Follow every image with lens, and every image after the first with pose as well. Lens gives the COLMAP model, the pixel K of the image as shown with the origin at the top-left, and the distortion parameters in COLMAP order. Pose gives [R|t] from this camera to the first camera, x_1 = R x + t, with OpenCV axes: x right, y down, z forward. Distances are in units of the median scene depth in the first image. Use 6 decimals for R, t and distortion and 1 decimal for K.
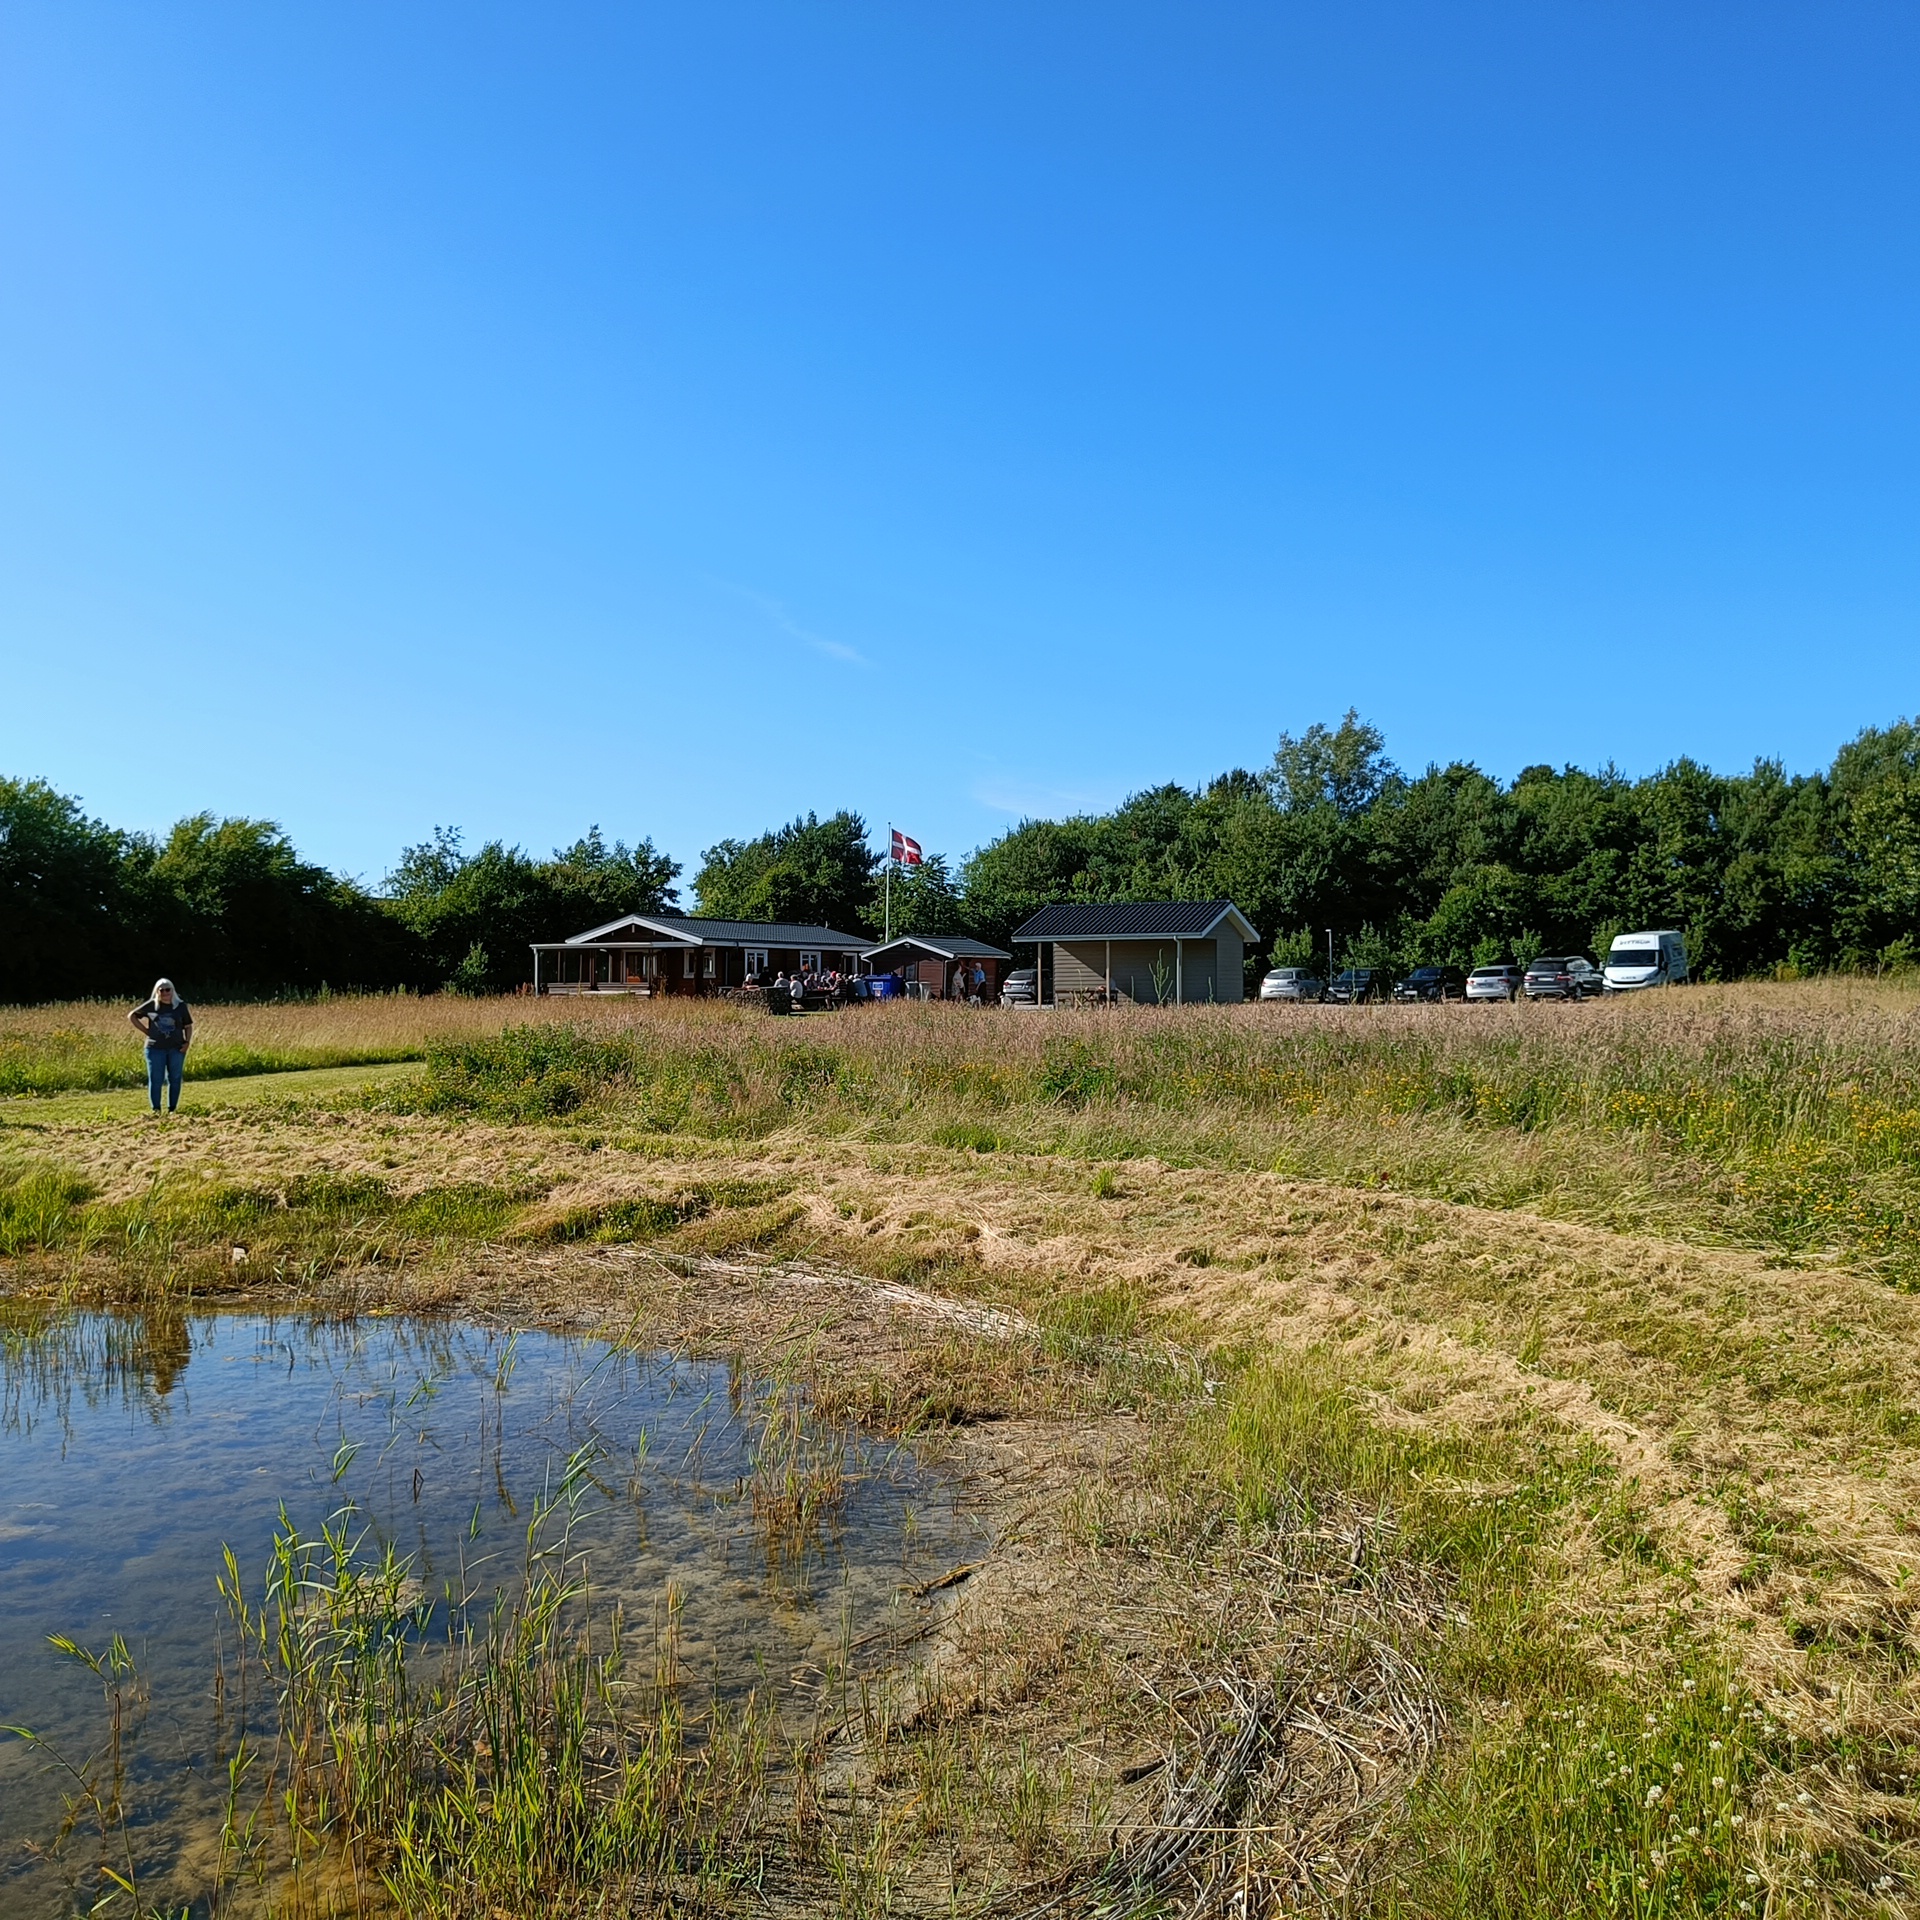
lens RADIAL K [[1782.2, 0, 929.6], [0, 1782.2, 884.9], [0, 0, 1]] dist [0.062569, -0.086772]
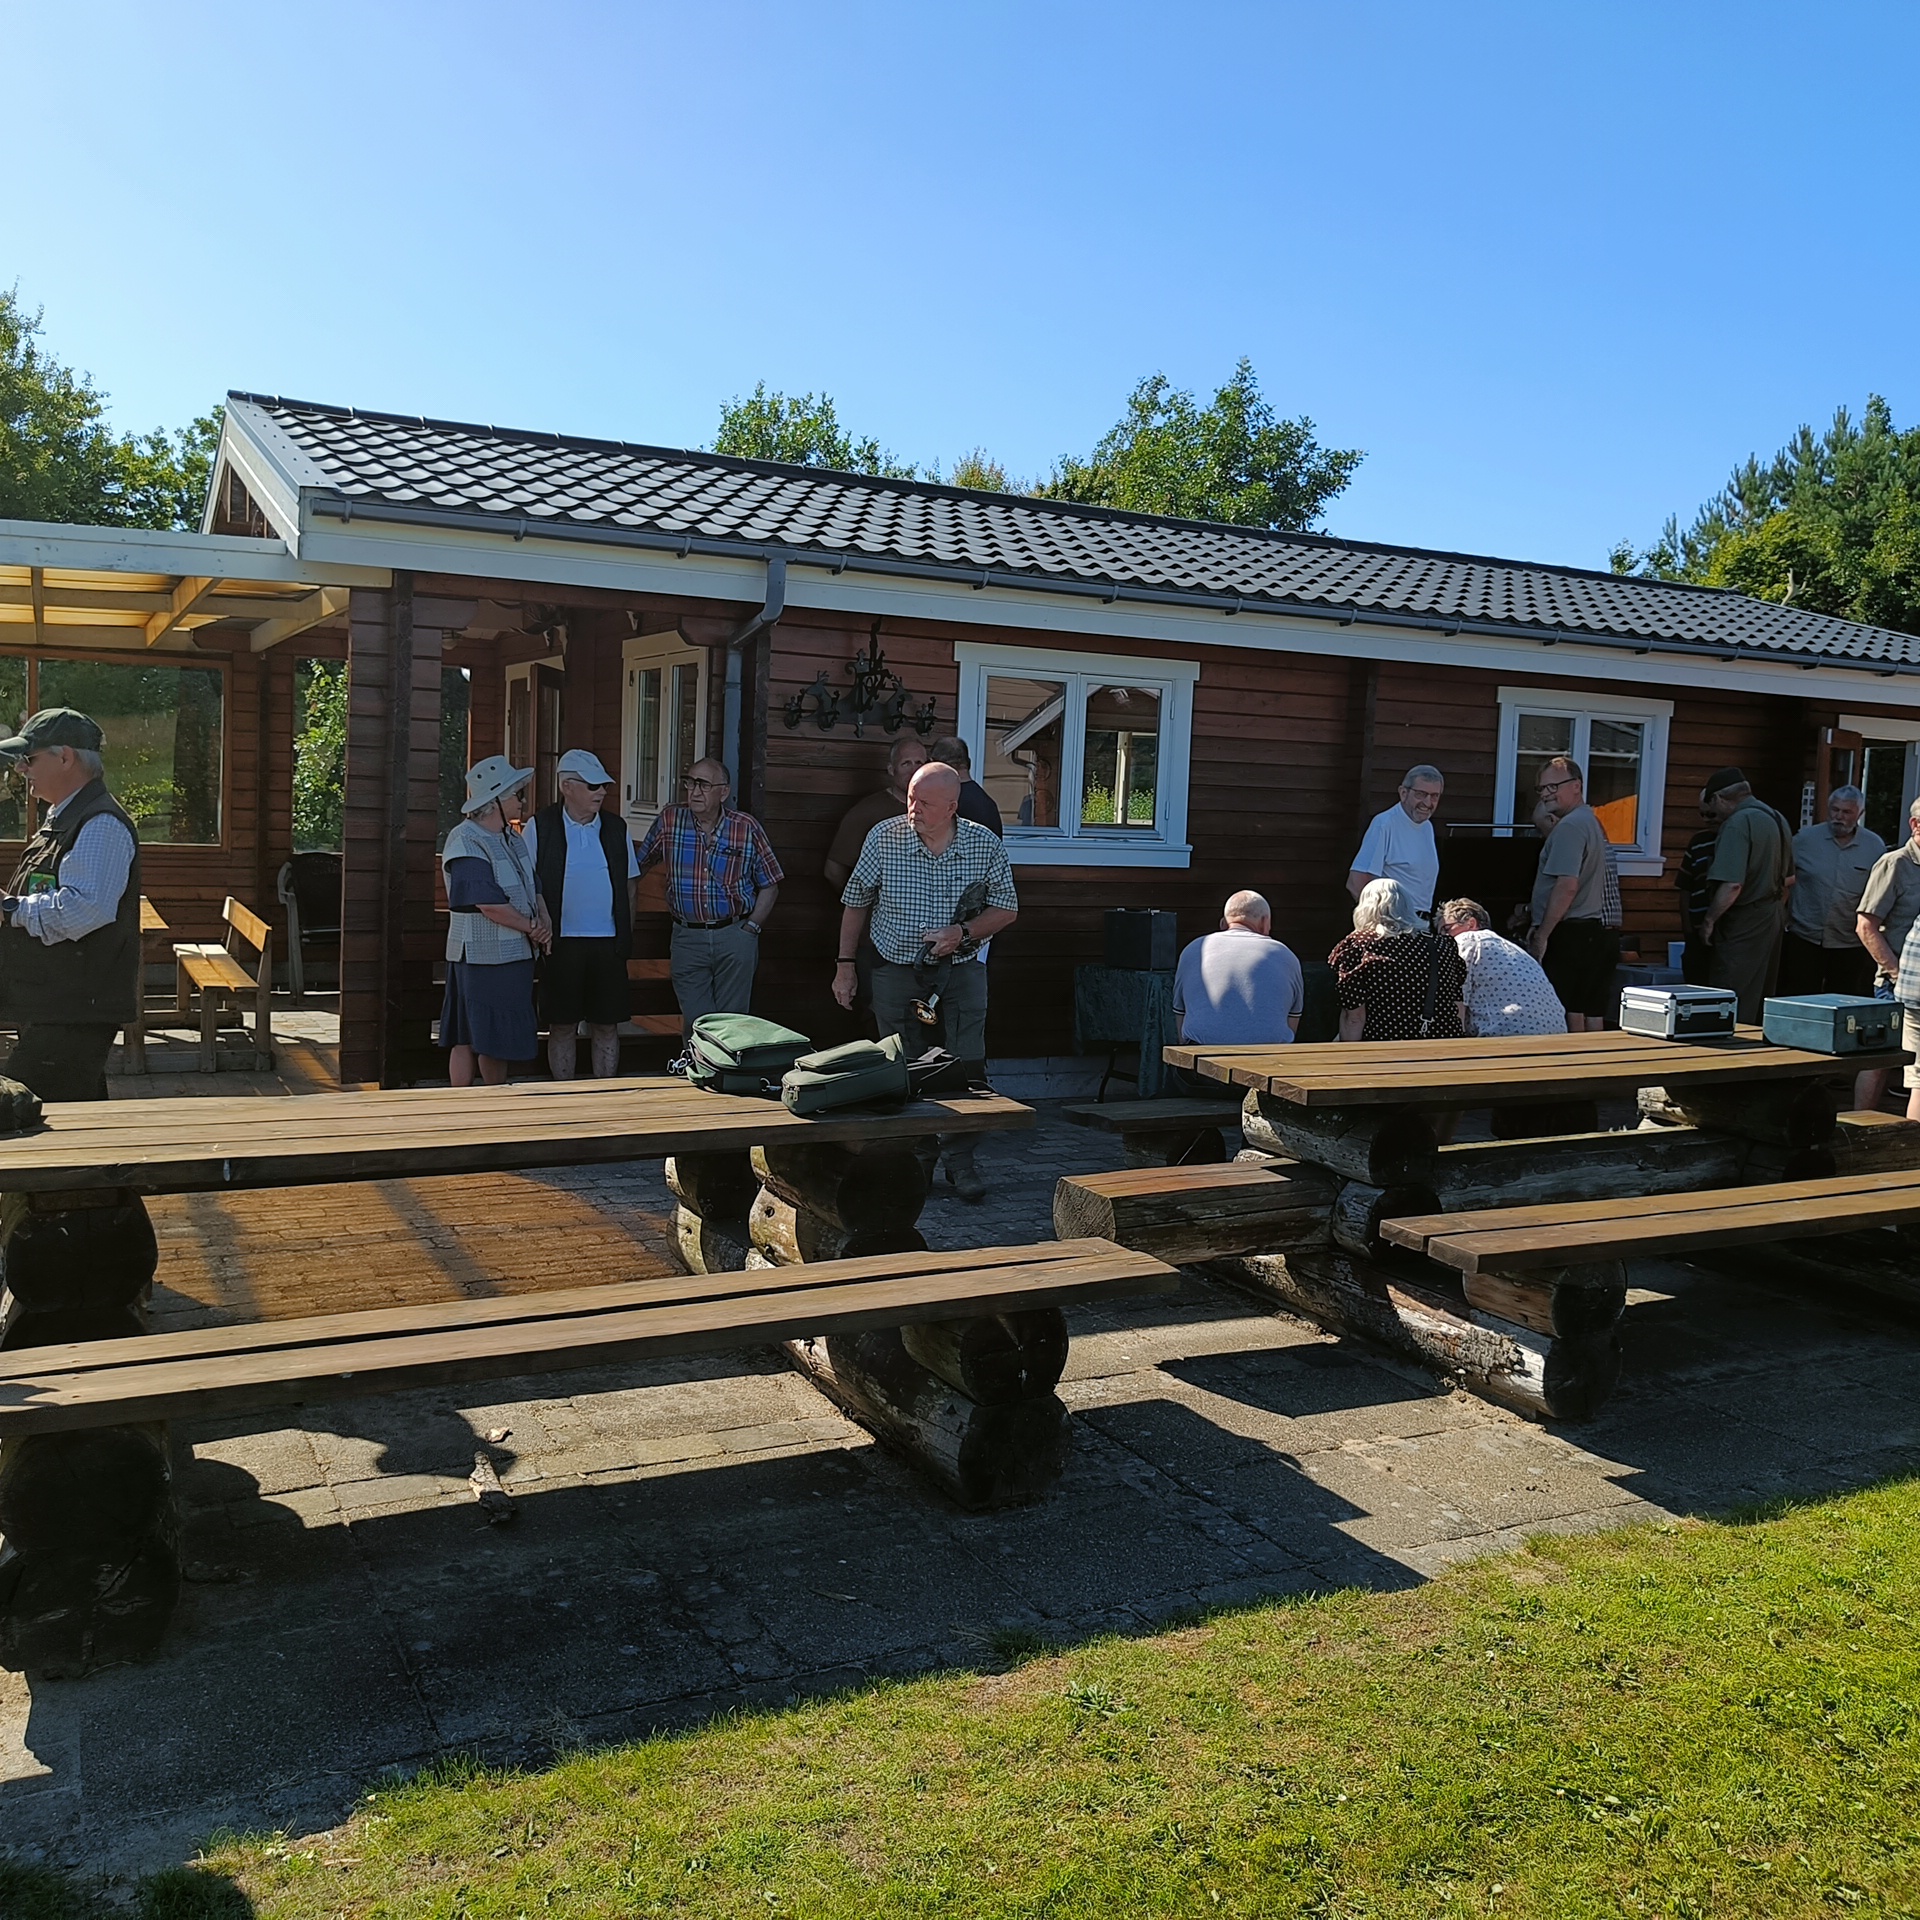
lens RADIAL K [[1790.5, 0, 959.6], [0, 1790.5, 906.7], [0, 0, 1]] dist [-0.084377, 0.084575]
pose [[0.838182, 0.073022, -0.540480, -0.019060], [-0.009725, 0.992840, 0.119056, 0.025373], [0.545304, -0.094534, 0.832891, 0.563674]]
